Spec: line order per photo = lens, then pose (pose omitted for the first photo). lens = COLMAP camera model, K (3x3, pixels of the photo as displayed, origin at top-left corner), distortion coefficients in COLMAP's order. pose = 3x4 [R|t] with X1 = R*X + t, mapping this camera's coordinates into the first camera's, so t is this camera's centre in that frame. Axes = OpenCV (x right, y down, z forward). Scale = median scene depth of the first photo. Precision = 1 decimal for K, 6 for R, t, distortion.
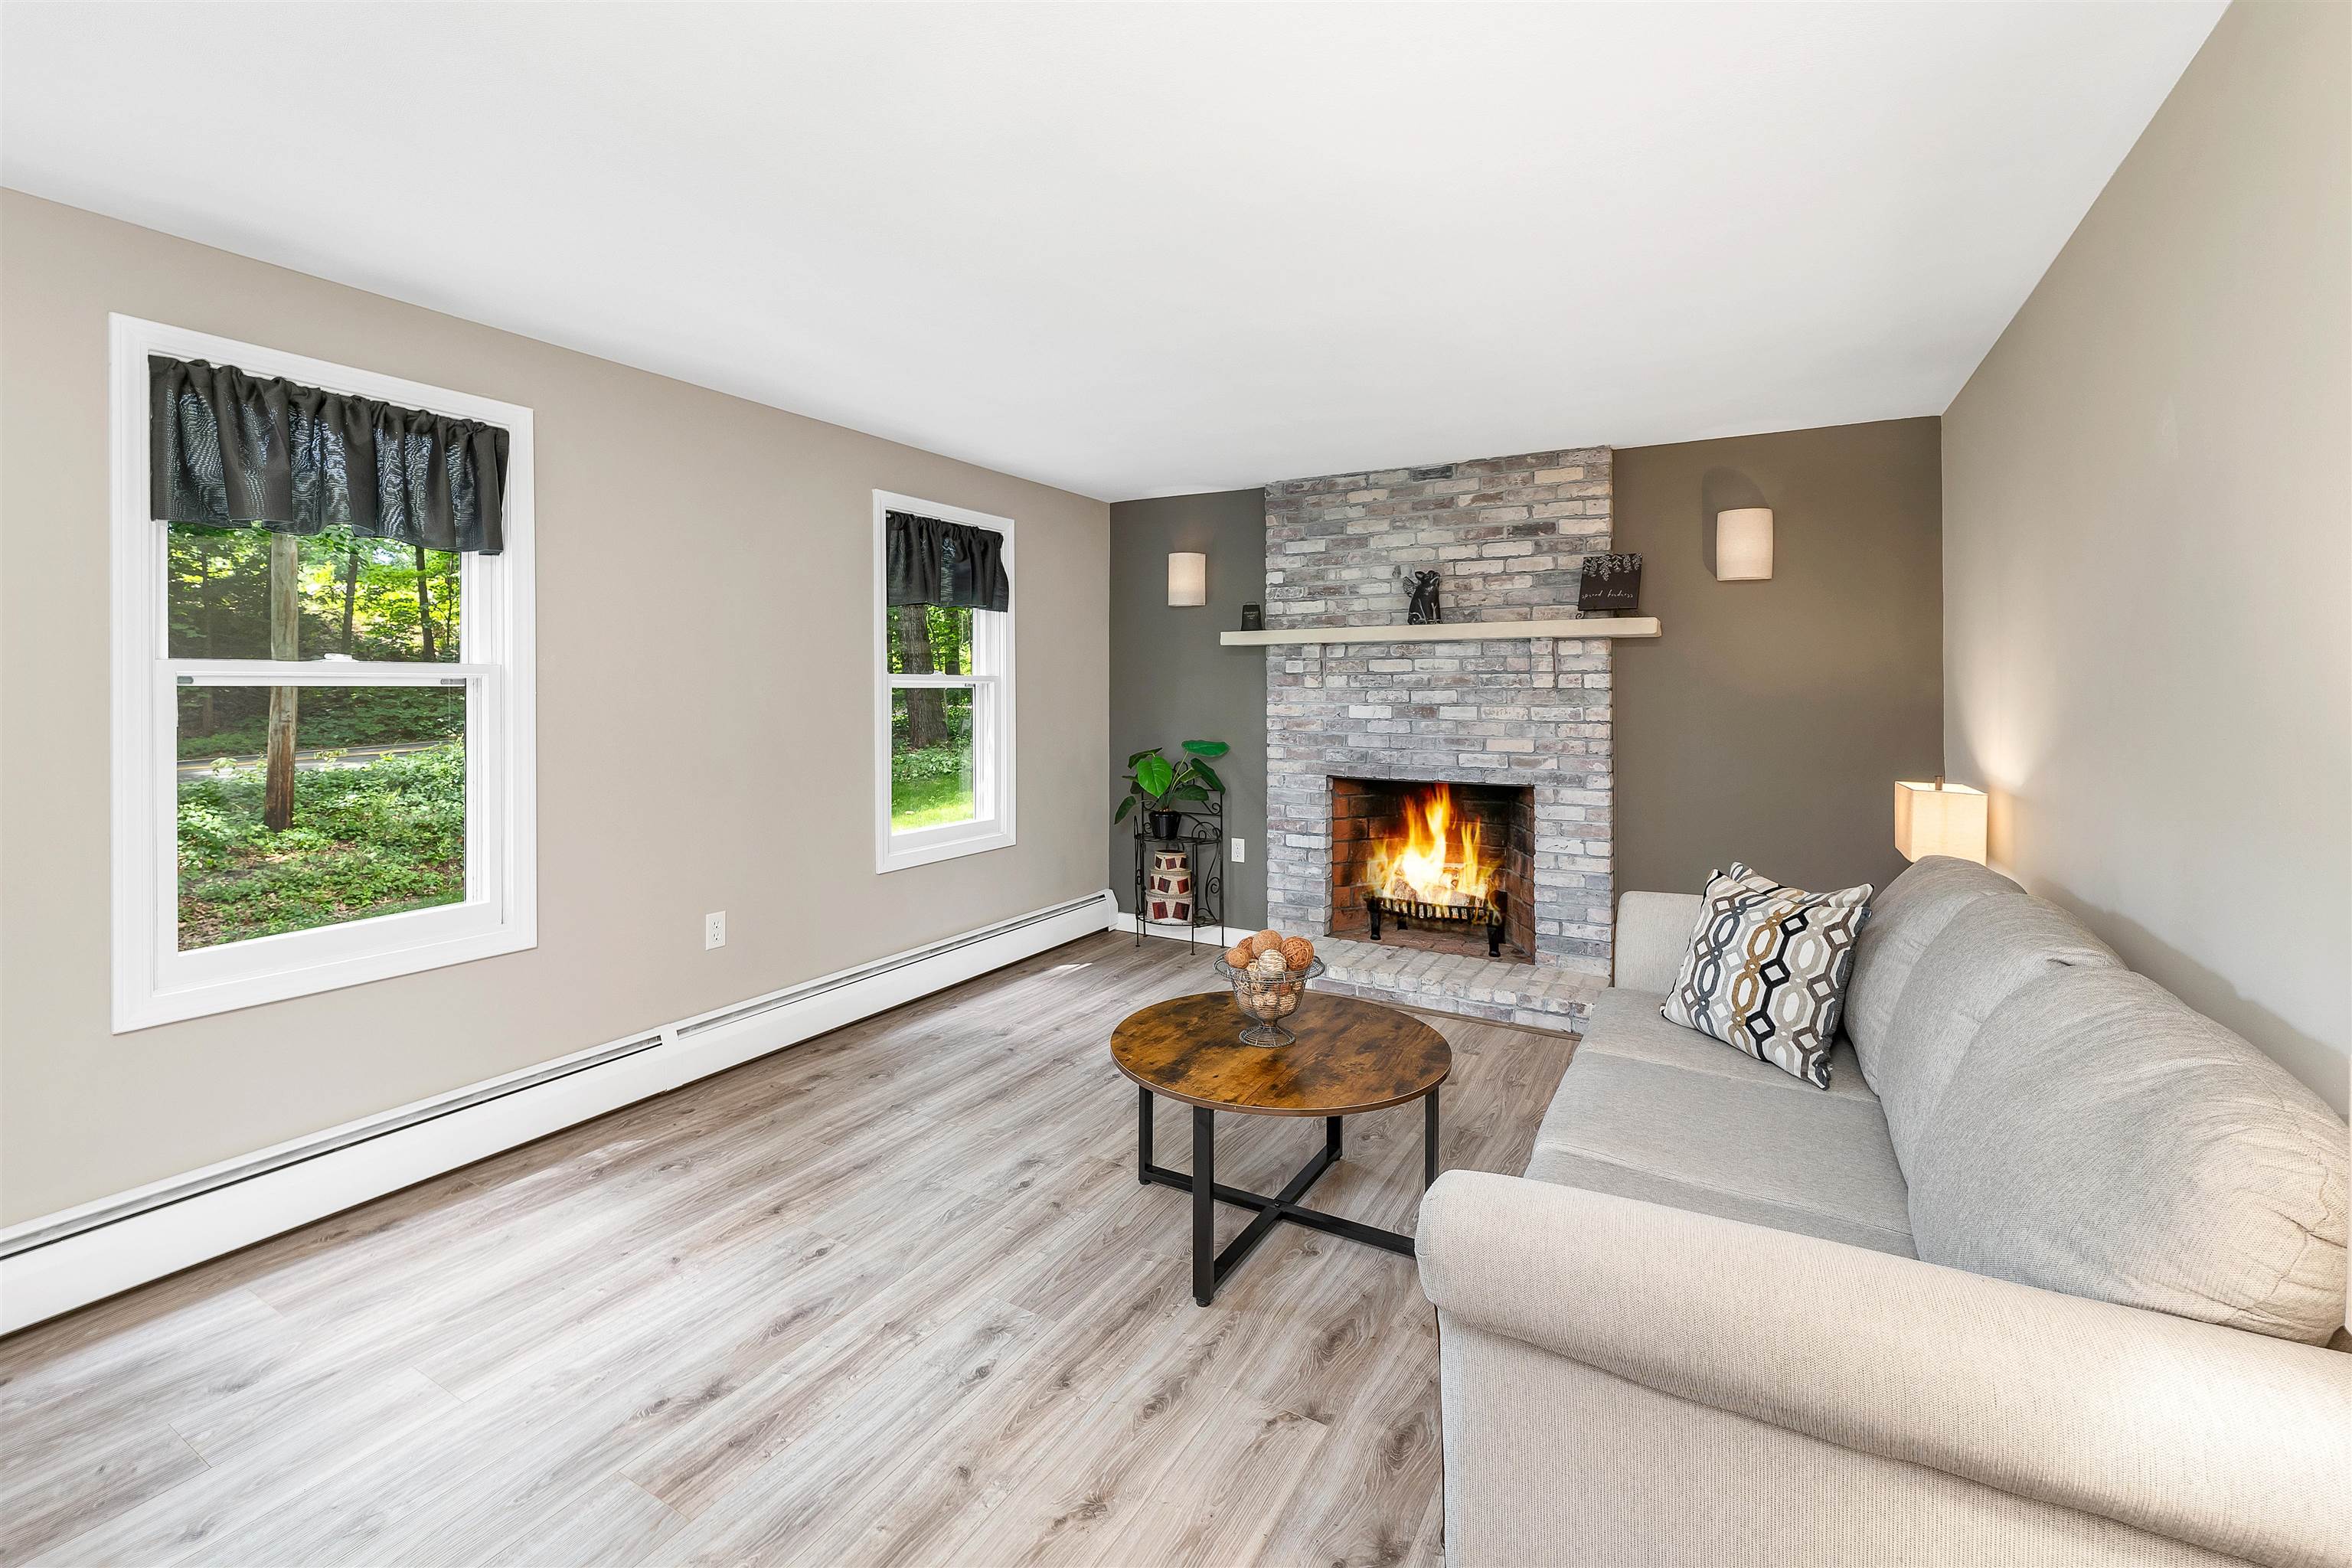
lens RADIAL K [[996.5, 0, 1184.2], [0, 996.5, 697.1], [0, 0, 1]] dist [0.002803, -0.000639]
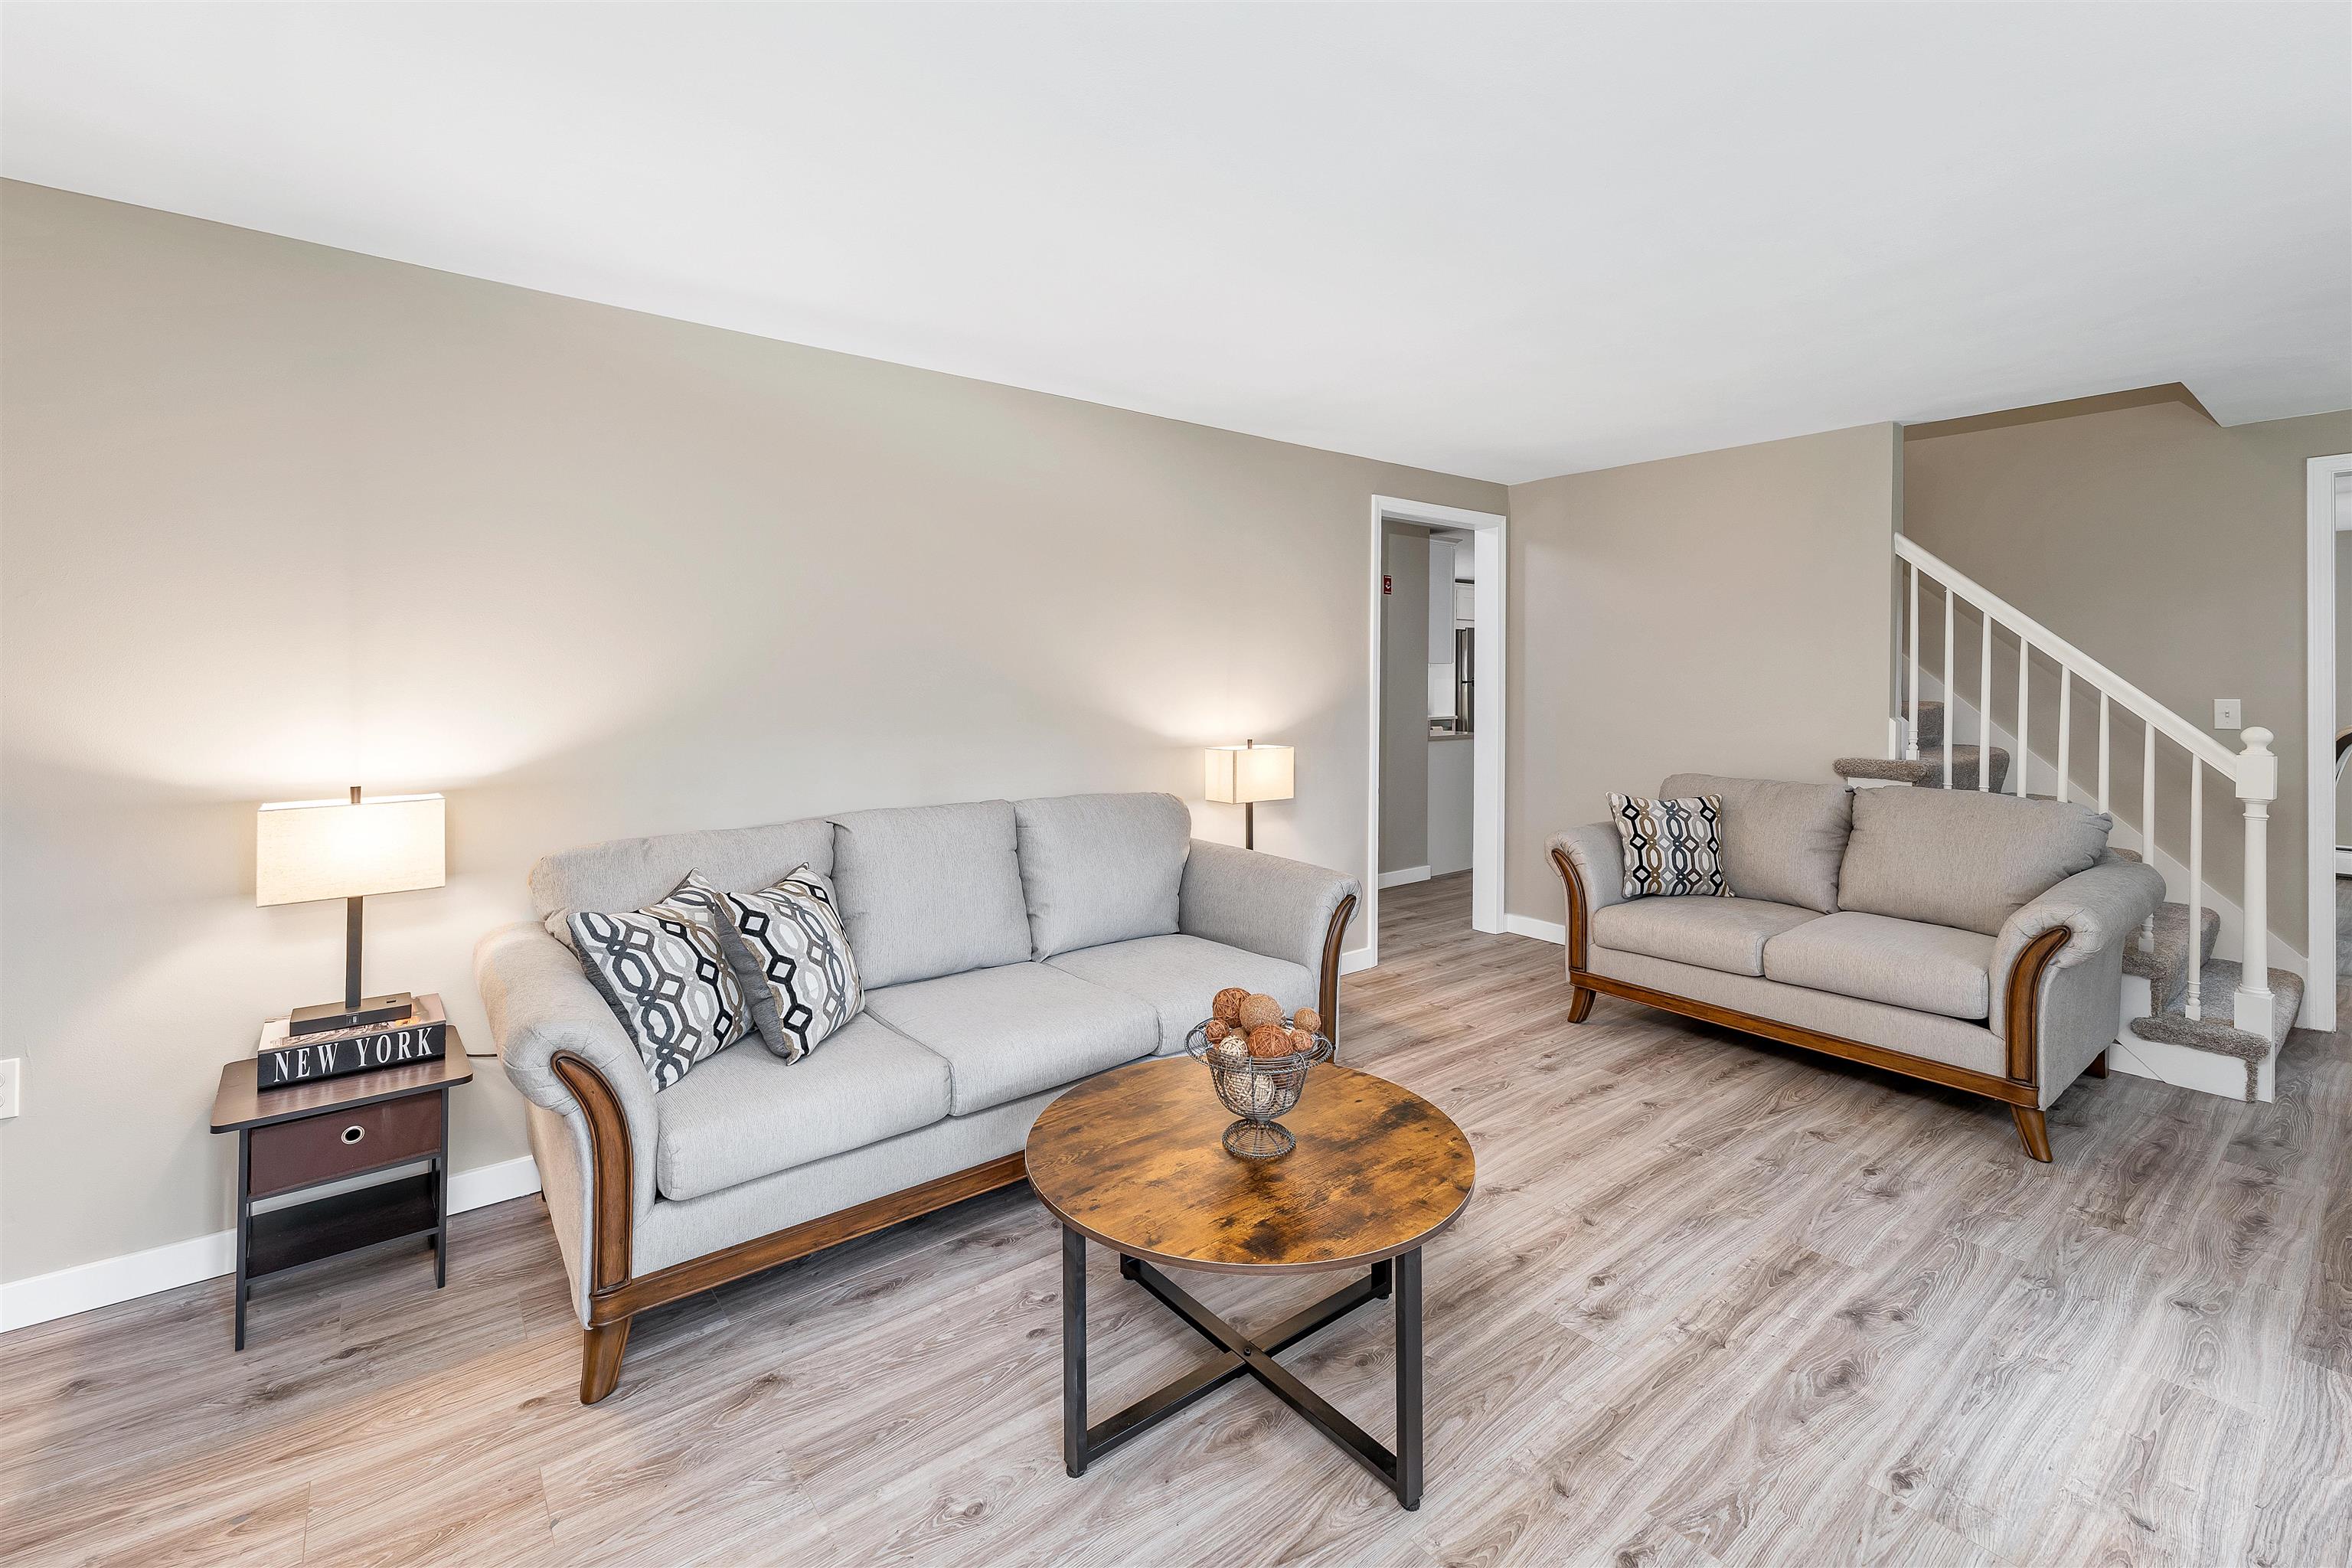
lens RADIAL K [[996.5, 0, 1184.0], [0, 996.5, 679.1], [0, 0, 1]] dist [0.002803, -0.000639]
pose [[-0.927317, -0.002184, 0.374270, -0.112834], [0.000749, 0.999970, 0.007692, -0.011571], [-0.374275, 0.007413, -0.927288, 1.329576]]
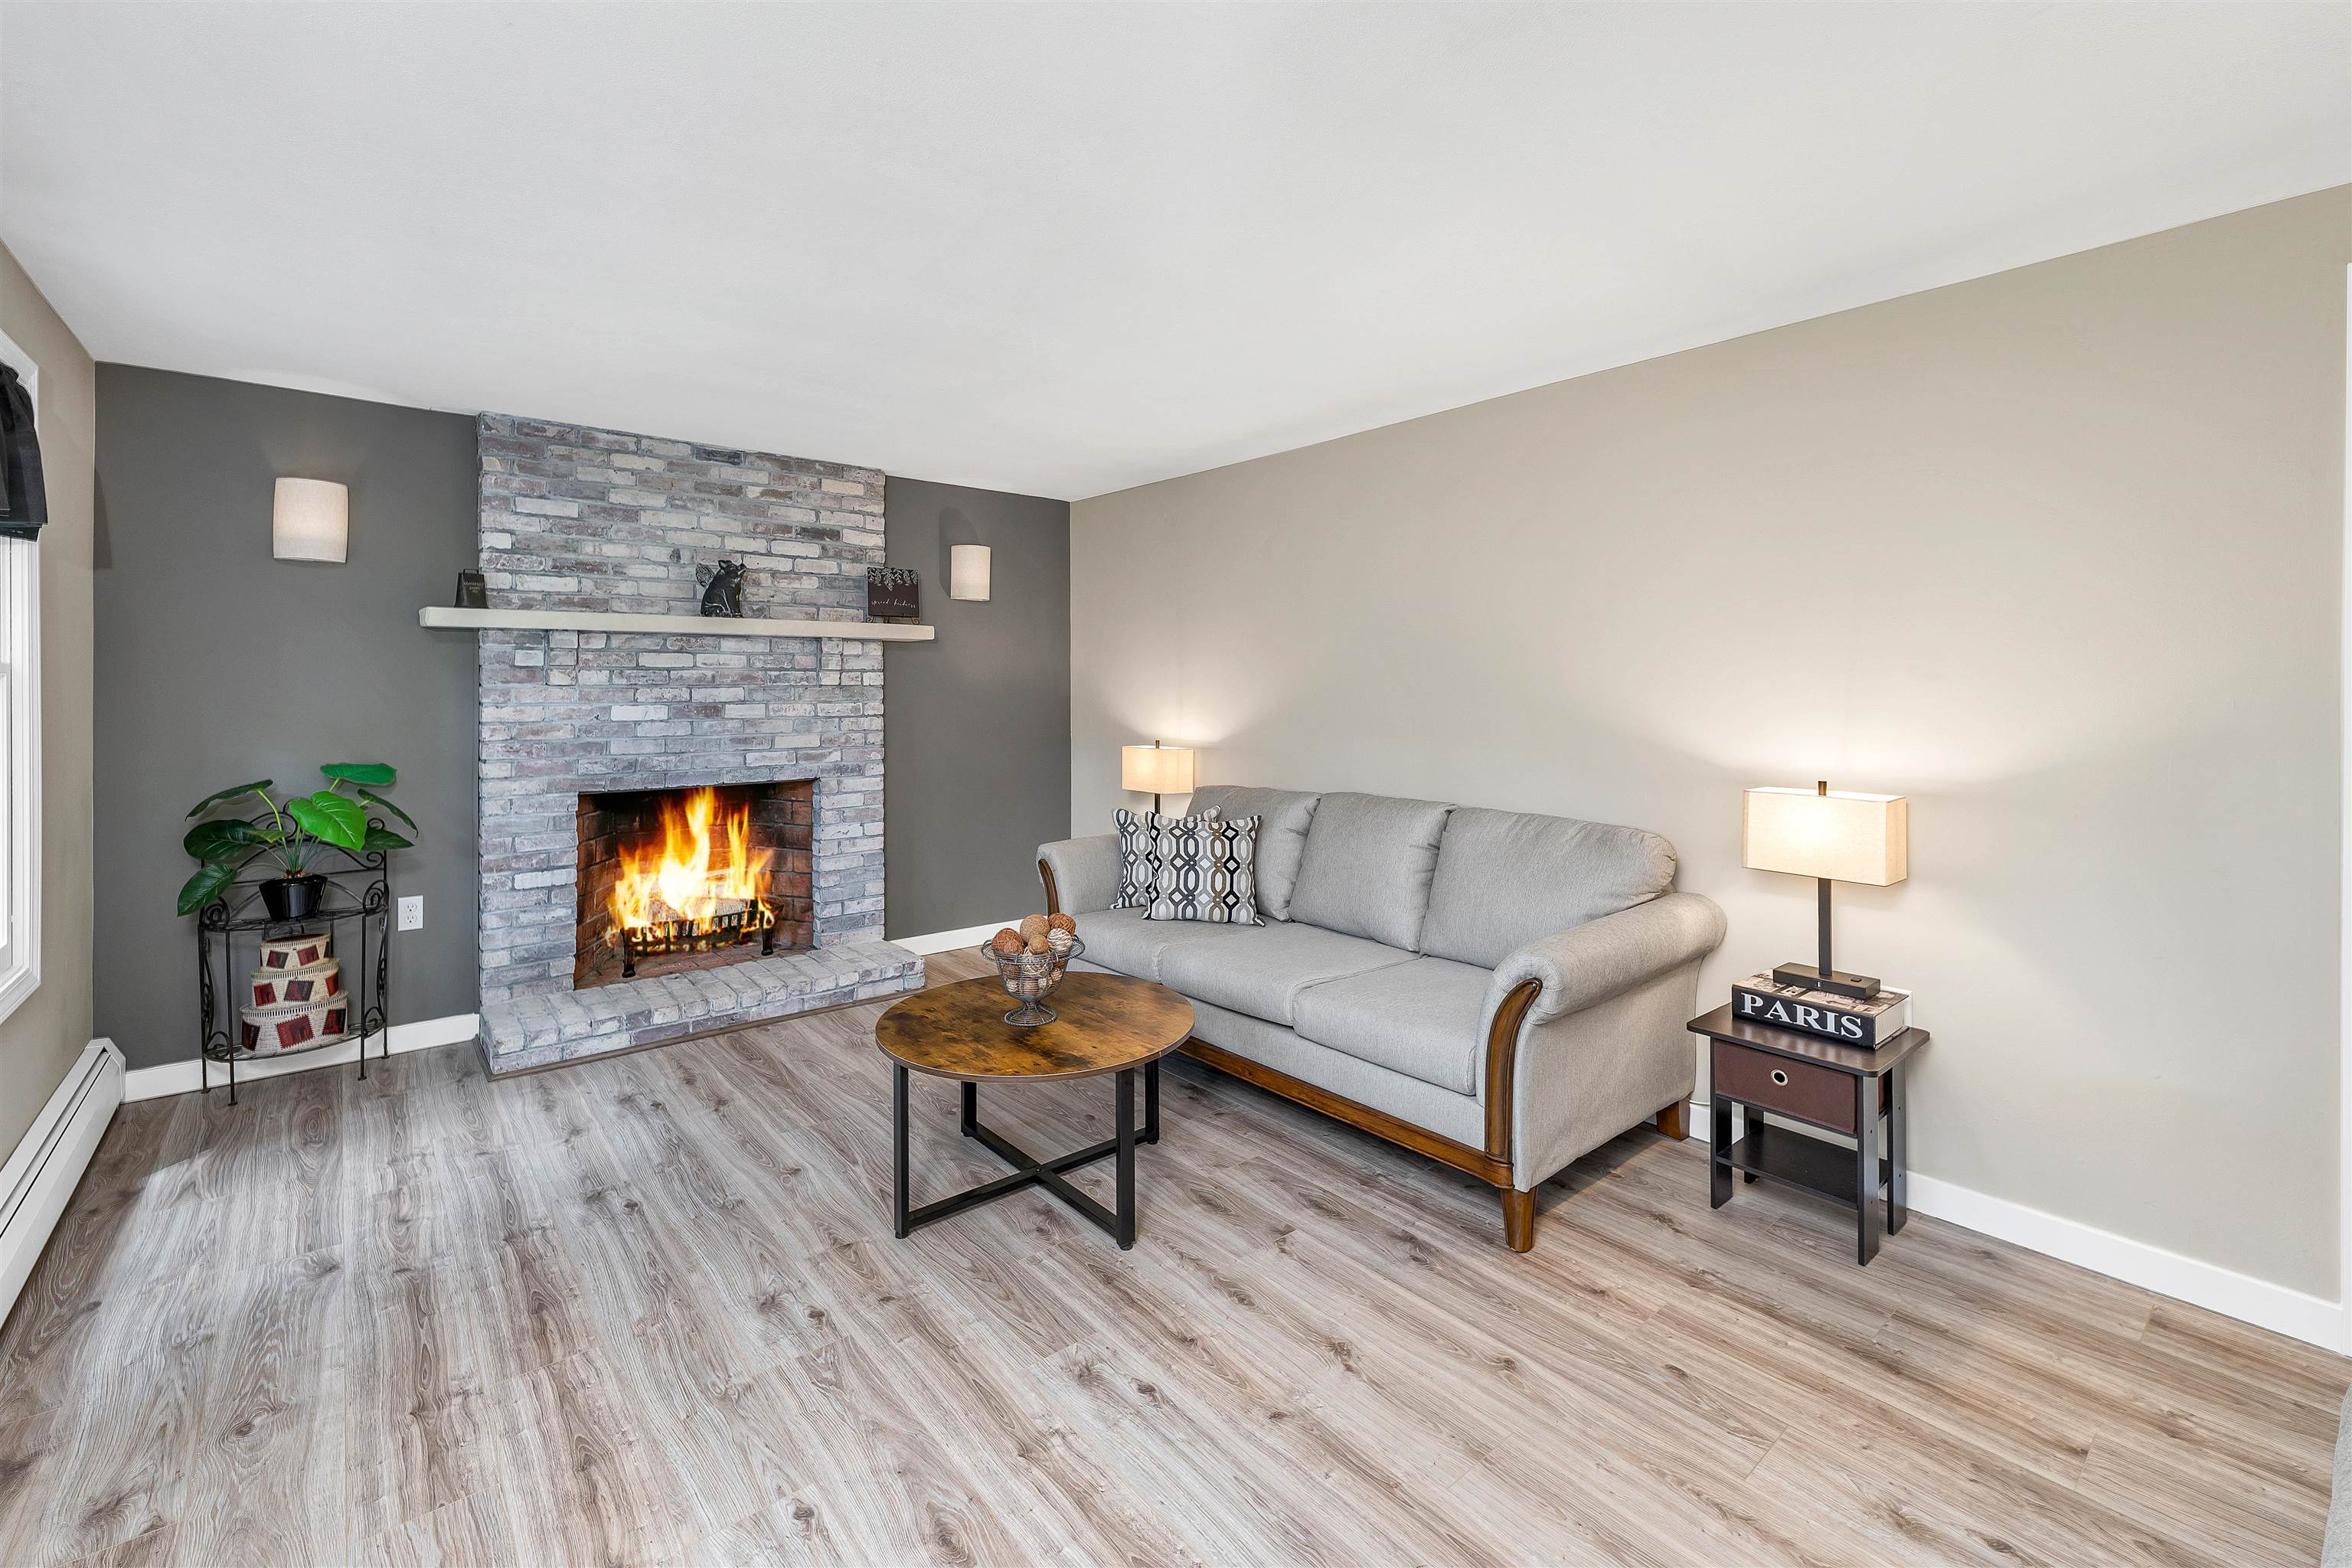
lens RADIAL K [[1000.4, 0, 1161.8], [0, 1000.4, 697.0], [0, 0, 1]] dist [0.000142, 0.001007]
pose [[0.355299, -0.011967, 0.934676, -0.657278], [0.008651, 0.999917, 0.009514, -0.004563], [-0.934713, 0.004705, 0.355373, 0.379725]]
